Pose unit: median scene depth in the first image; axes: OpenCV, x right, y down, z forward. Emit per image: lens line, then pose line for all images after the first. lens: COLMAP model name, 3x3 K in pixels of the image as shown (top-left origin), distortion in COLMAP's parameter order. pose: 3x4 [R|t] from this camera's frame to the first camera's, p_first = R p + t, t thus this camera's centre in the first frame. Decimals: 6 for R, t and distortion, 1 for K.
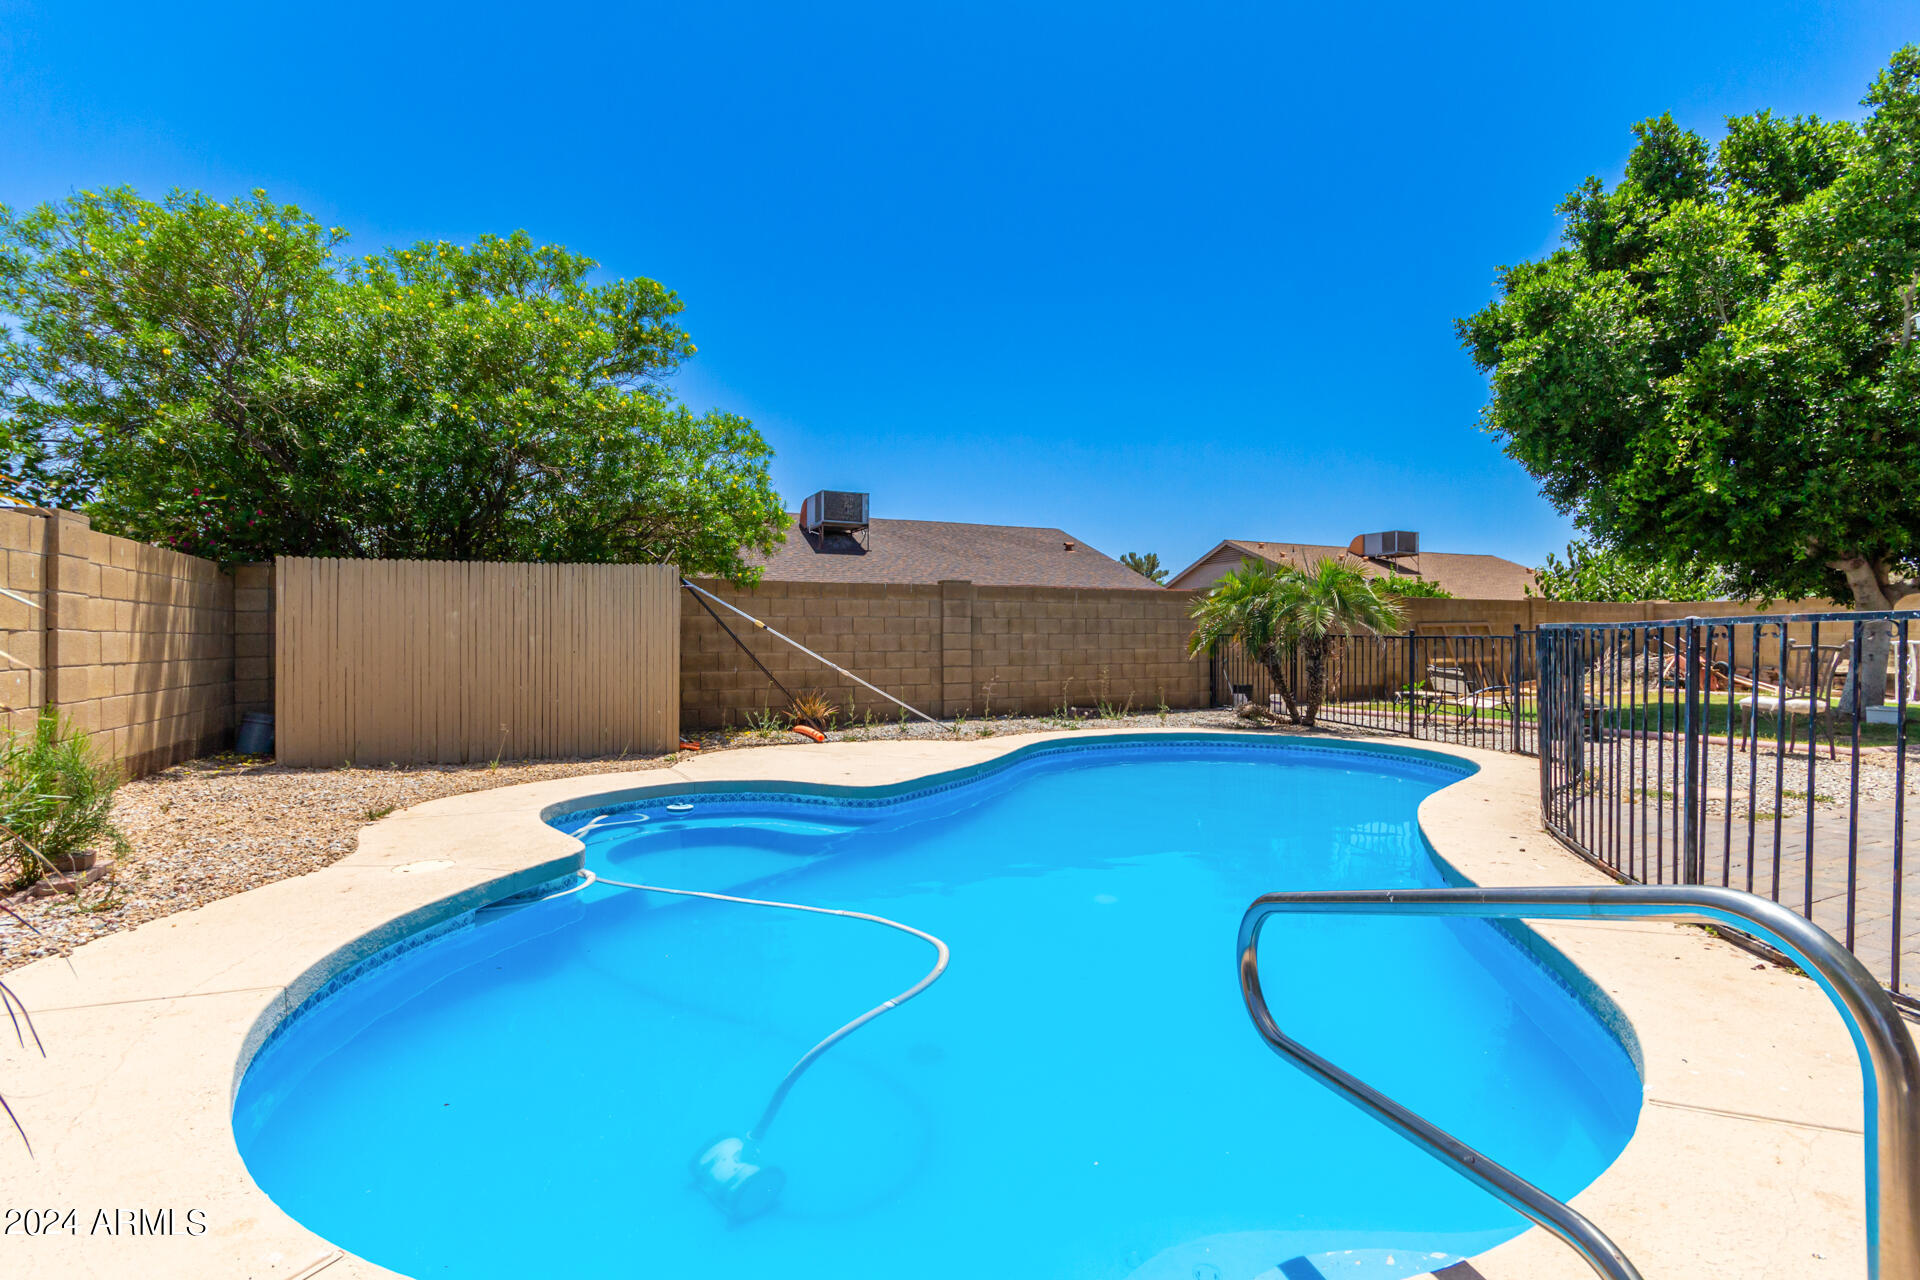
lens RADIAL K [[860.1, 0, 957.7], [0, 860.1, 628.7], [0, 0, 1]] dist [-0.000730, -0.000401]
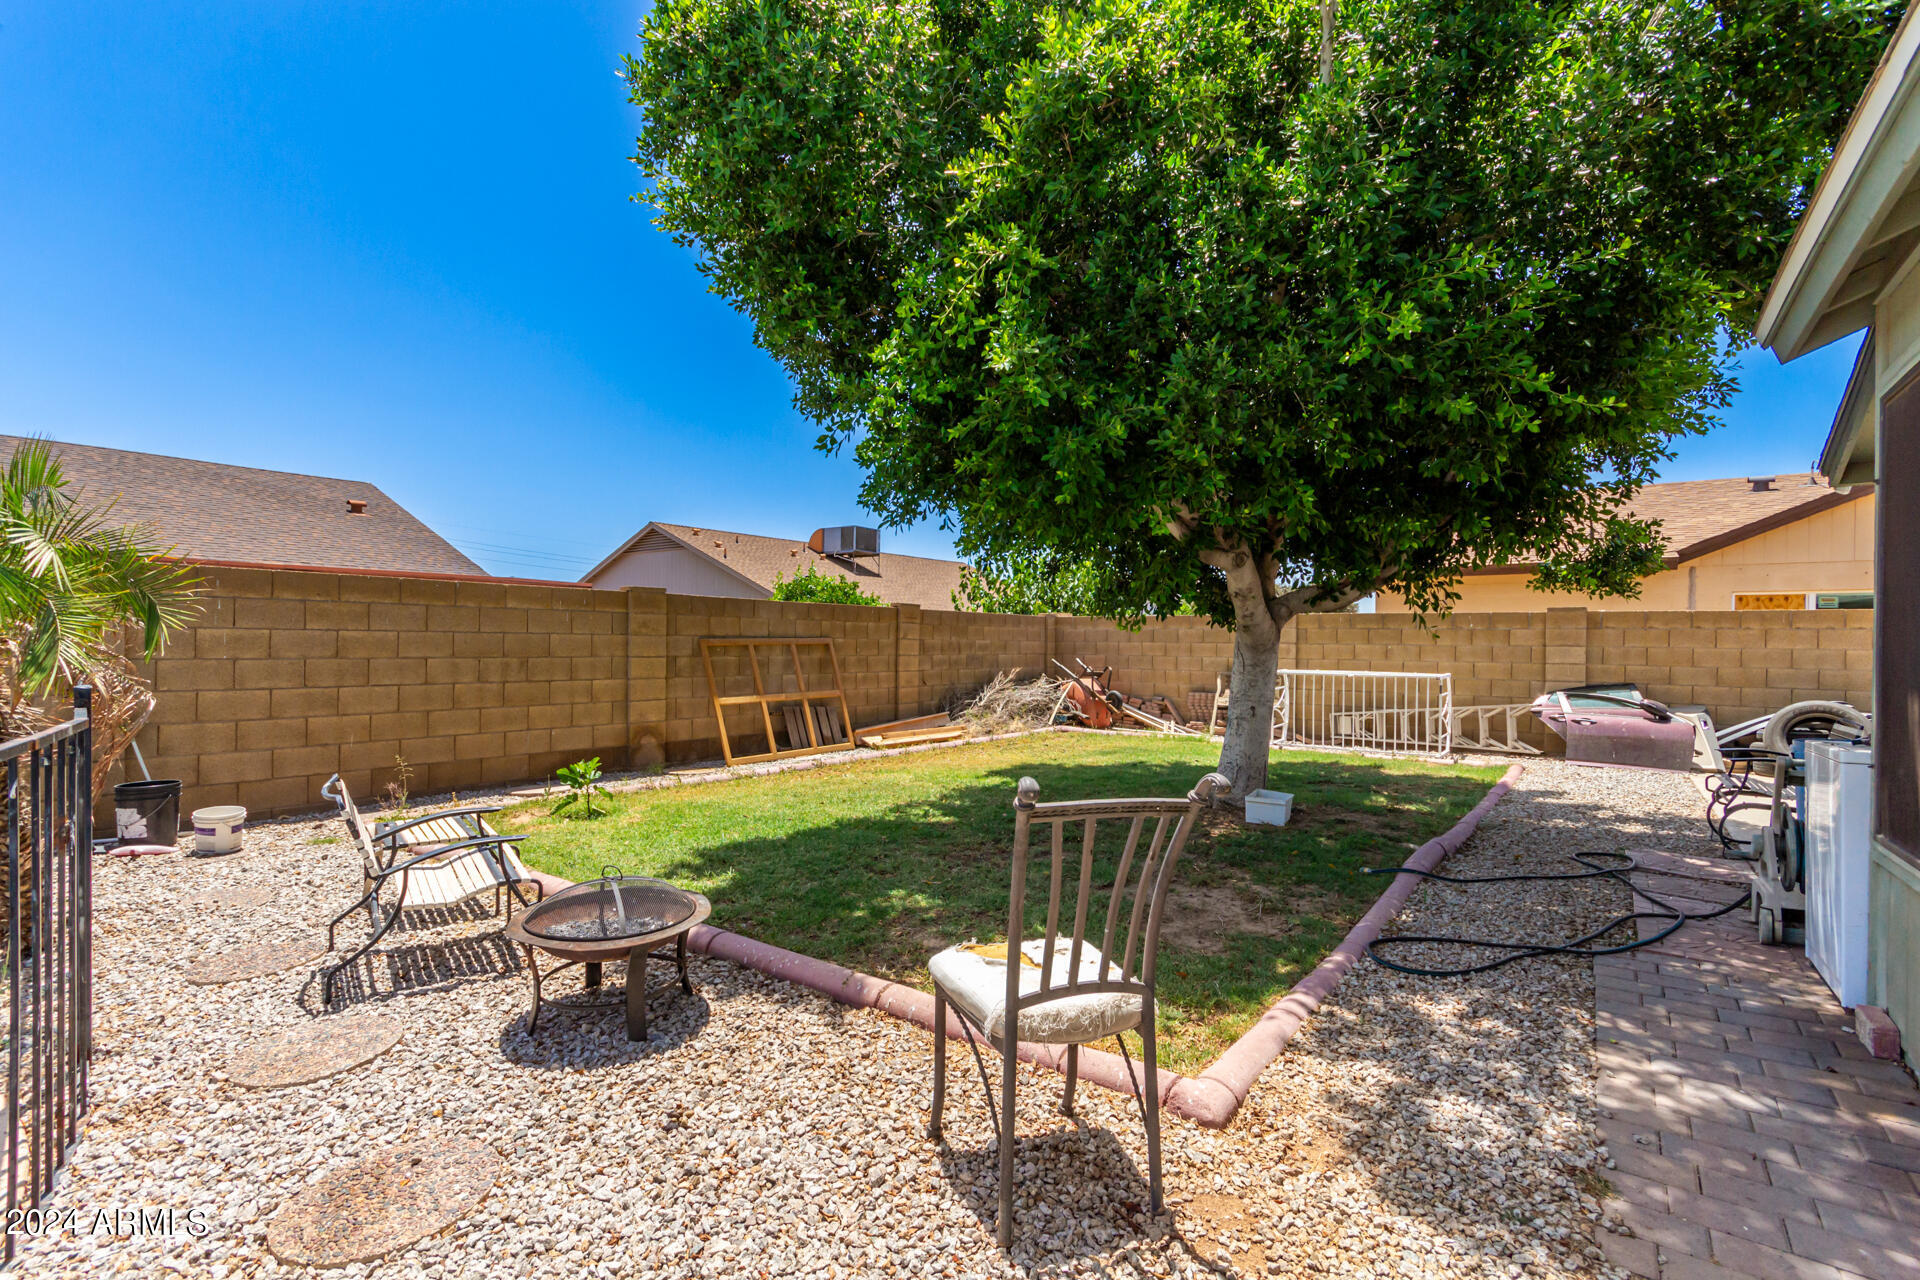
lens RADIAL K [[895.0, 0, 960.0], [0, 895.0, 640.0], [0, 0, 1]] dist [0.007076, 0.000151]
pose [[0.872873, 0.010473, 0.487834, 0.570503], [-0.015810, 0.999852, 0.006822, -0.020654], [-0.487690, -0.013667, 0.872910, 0.546891]]
